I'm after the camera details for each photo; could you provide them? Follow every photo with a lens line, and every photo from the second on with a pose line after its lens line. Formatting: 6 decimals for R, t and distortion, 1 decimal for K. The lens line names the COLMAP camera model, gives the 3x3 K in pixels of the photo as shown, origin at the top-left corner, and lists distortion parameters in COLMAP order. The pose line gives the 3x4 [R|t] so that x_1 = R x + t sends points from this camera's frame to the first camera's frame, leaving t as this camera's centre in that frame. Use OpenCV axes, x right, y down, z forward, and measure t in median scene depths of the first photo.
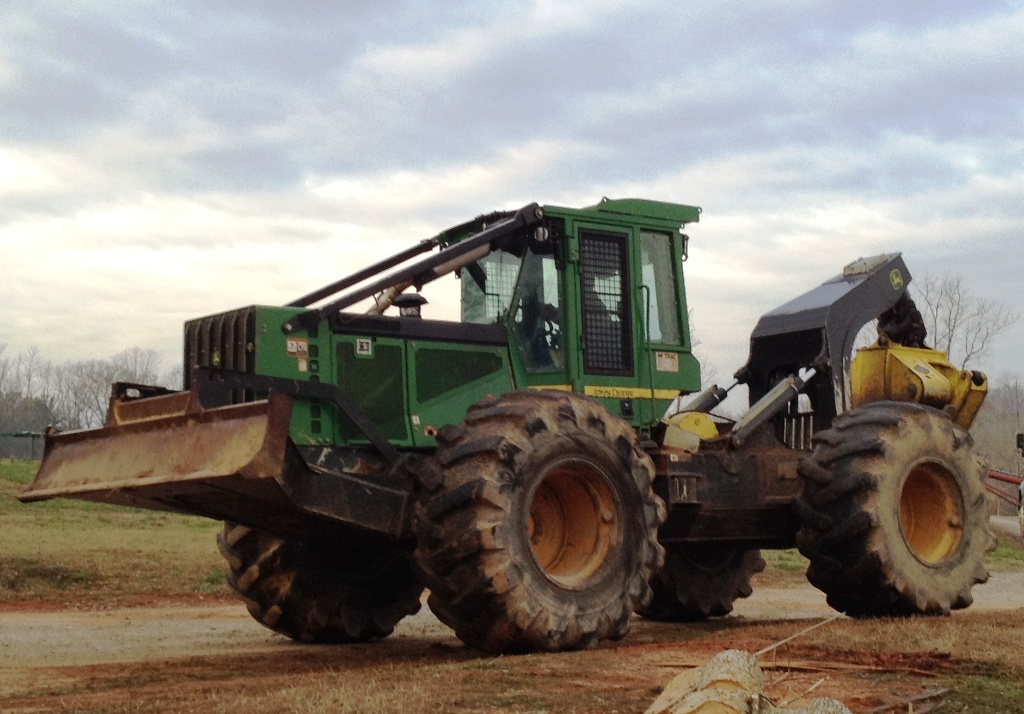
lens RADIAL K [[1723.1, 0, 513.5], [0, 1723.1, 439.6], [0, 0, 1]] dist [0.039736, 0.064271]
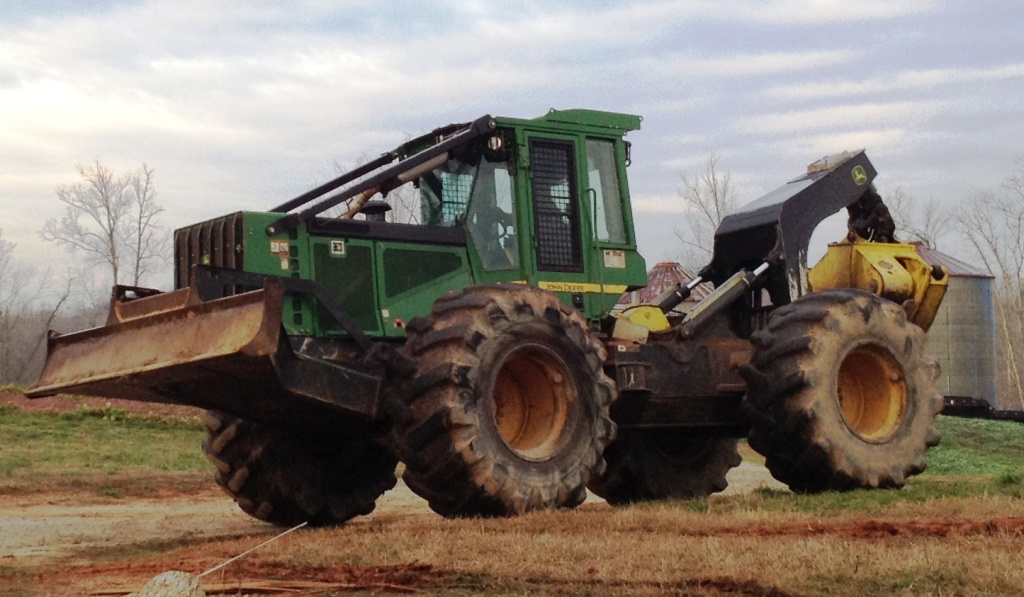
lens RADIAL K [[2072.2, 0, 512.0], [0, 2072.2, 298.5], [0, 0, 1]] dist [-0.072666, -0.165988]
pose [[0.999221, -0.027692, 0.028131, -0.012706], [0.029171, 0.998135, -0.053632, 0.050729], [-0.026594, 0.054411, 0.998164, -0.309989]]
